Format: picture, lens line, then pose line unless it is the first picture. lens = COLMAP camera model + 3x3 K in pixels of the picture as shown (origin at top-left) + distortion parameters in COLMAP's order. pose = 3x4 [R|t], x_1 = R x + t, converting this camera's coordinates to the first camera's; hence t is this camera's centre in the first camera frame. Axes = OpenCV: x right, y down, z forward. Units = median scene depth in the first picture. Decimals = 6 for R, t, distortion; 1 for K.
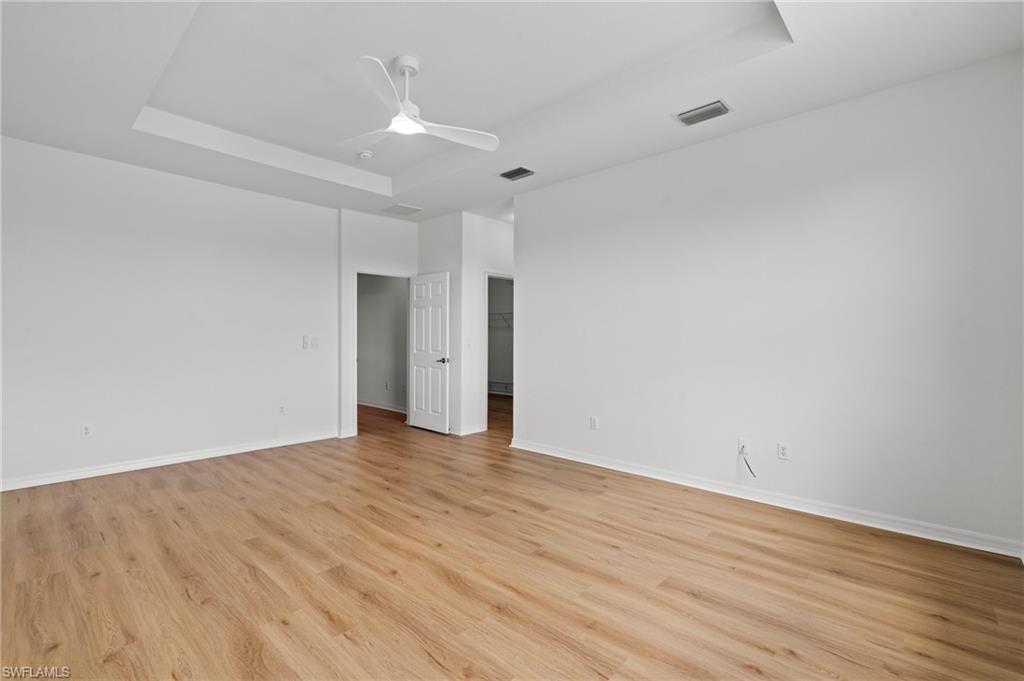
lens RADIAL K [[462.2, 0, 512.0], [0, 462.2, 340.4], [0, 0, 1]] dist [-0.004996, 0.000428]
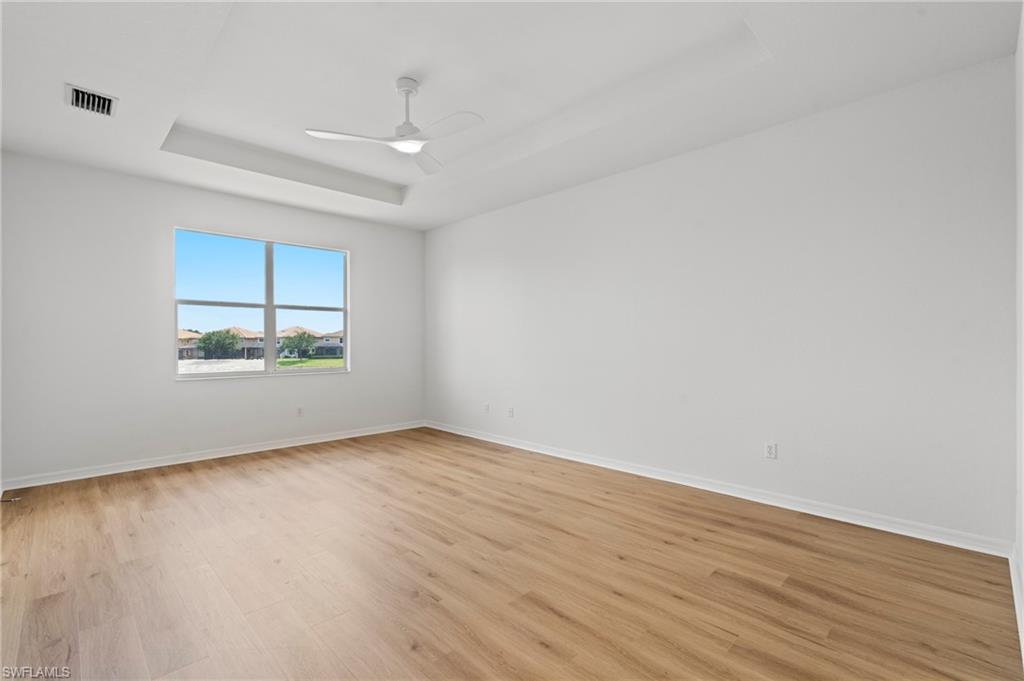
lens RADIAL K [[462.2, 0, 519.4], [0, 462.2, 338.8], [0, 0, 1]] dist [-0.004996, 0.000428]
pose [[-0.999536, 0.002984, 0.030308, -0.532171], [0.003069, 0.999992, 0.002738, -0.017853], [-0.030299, 0.002830, -0.999537, 2.110646]]
